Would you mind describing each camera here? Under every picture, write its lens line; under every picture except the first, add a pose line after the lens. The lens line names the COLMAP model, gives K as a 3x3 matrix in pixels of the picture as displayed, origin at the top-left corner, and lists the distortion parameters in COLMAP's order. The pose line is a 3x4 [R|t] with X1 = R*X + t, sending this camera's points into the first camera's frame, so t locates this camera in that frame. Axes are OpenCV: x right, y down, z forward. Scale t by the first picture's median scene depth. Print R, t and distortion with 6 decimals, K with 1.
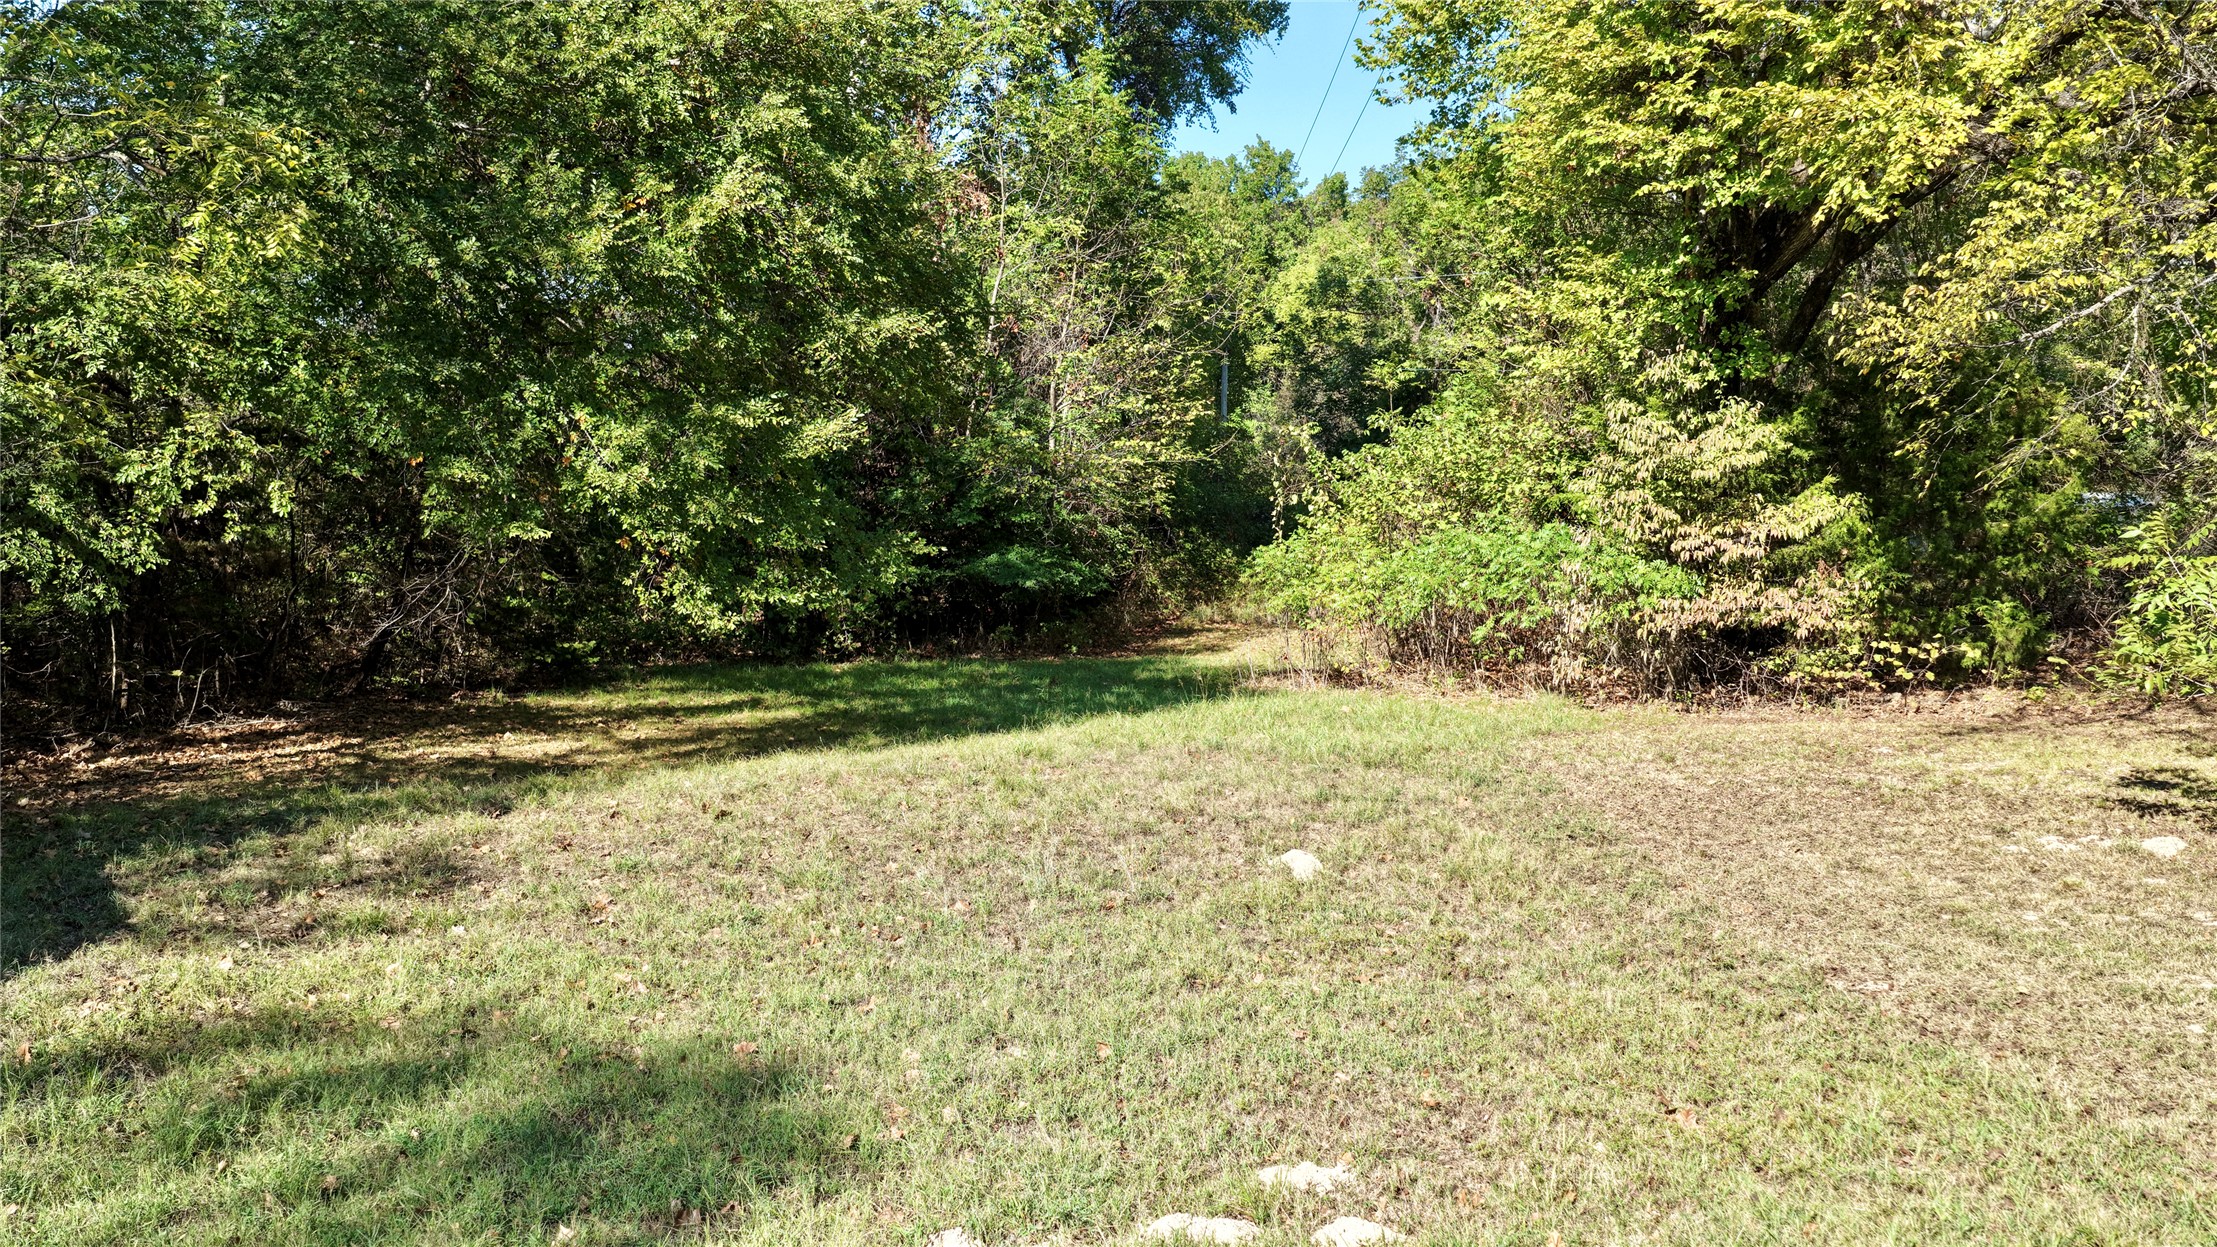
lens RADIAL K [[1835.2, 0, 1112.9], [0, 1835.2, 629.6], [0, 0, 1]] dist [-0.013603, 0.031737]
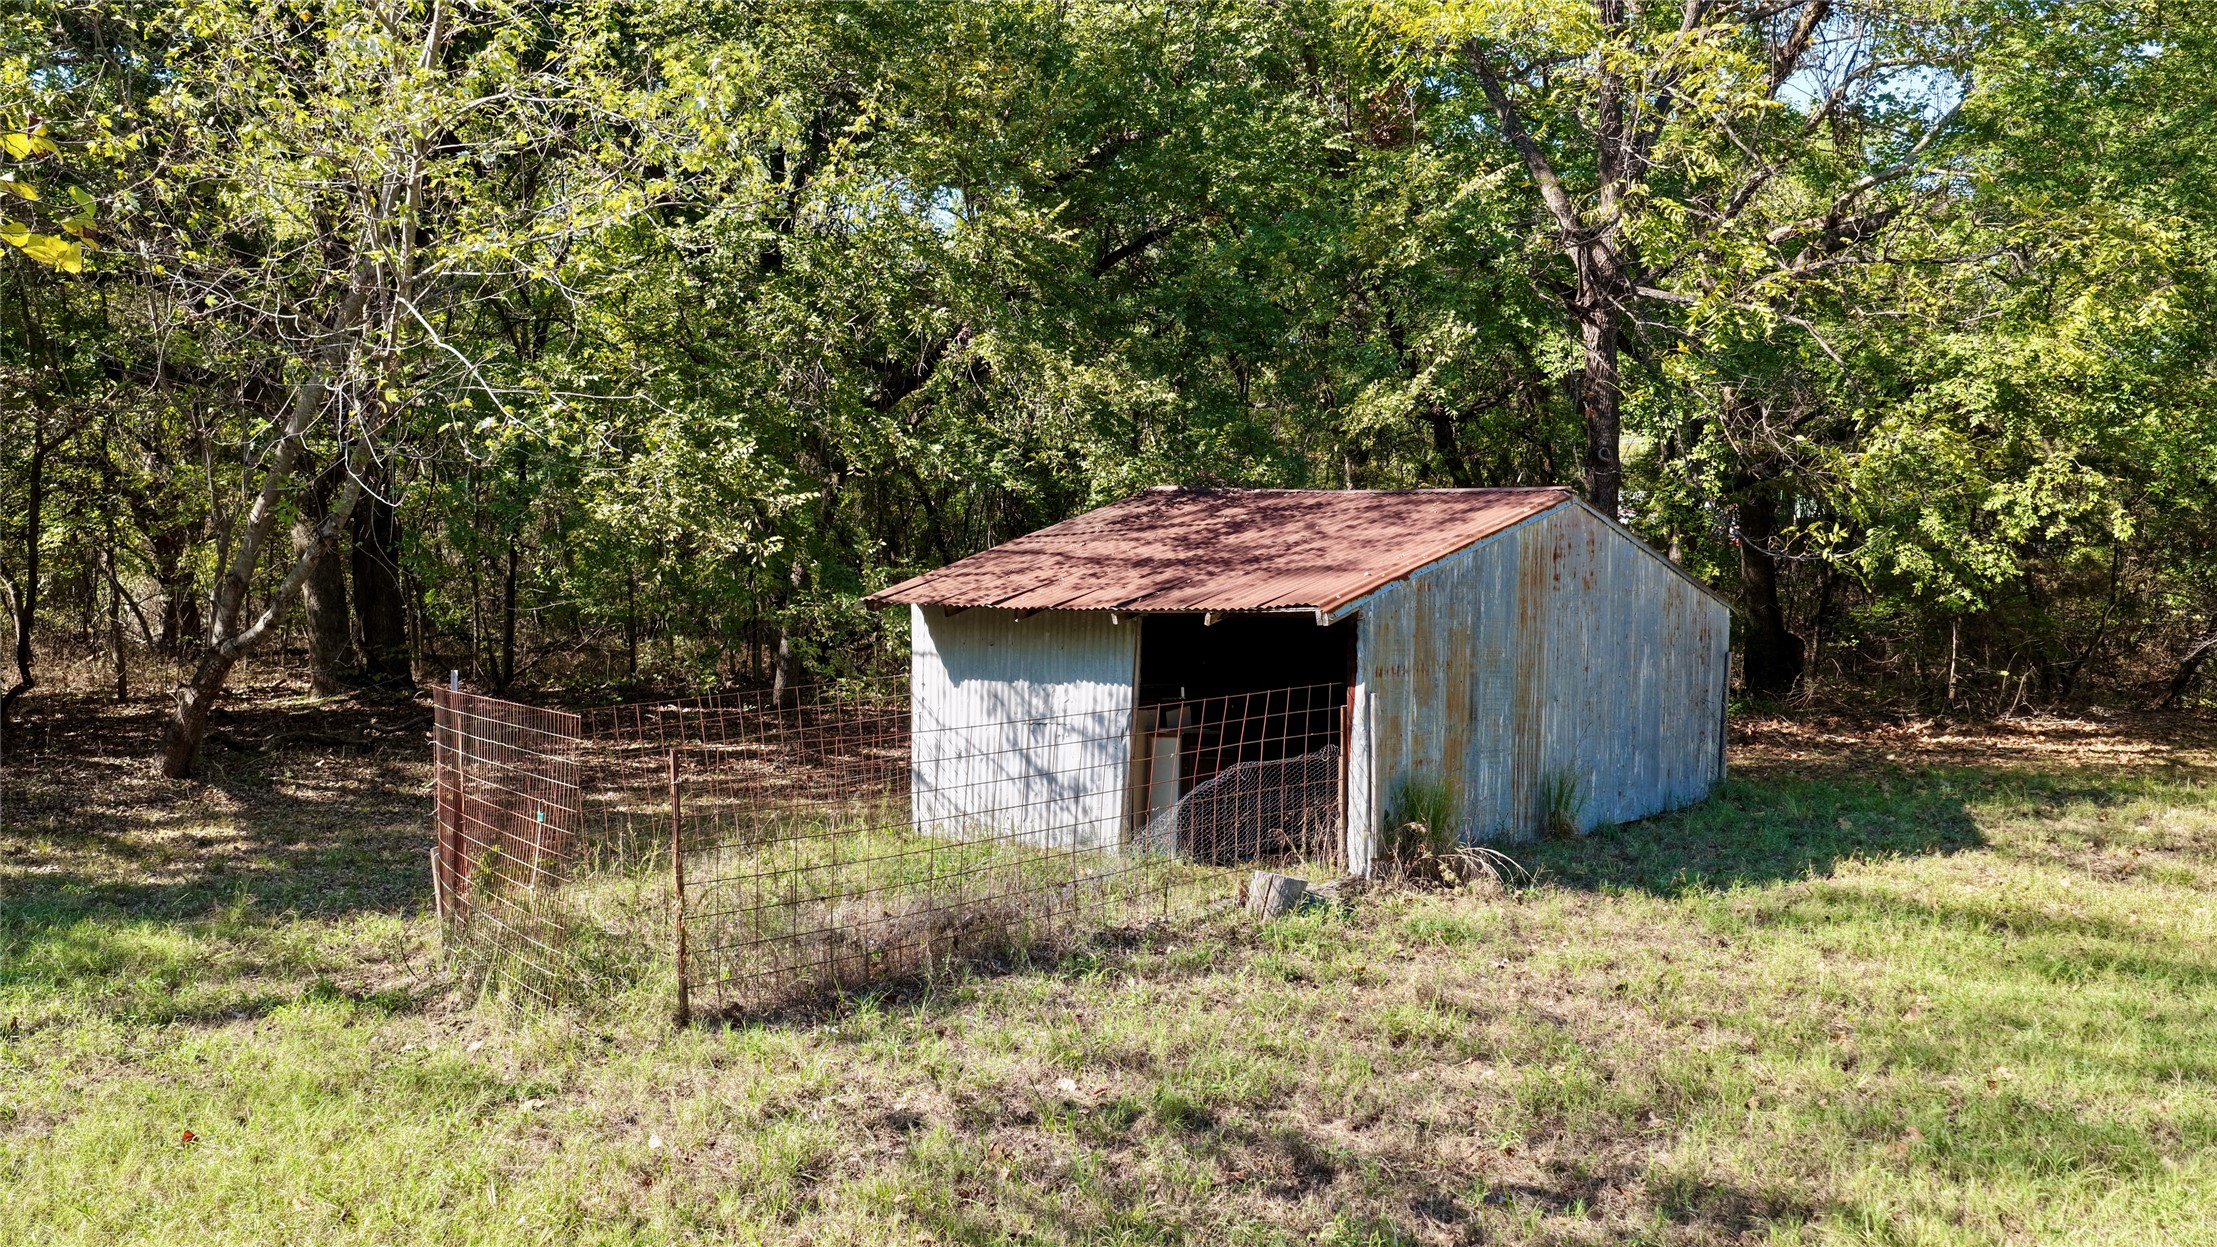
lens RADIAL K [[1835.2, 0, 1112.9], [0, 1835.2, 629.6], [0, 0, 1]] dist [-0.013603, 0.031737]
pose [[0.613692, 0.069184, -0.786508, 0.074007], [-0.076775, 0.996662, 0.027765, 0.010904], [0.785804, 0.043345, 0.616955, -0.221302]]
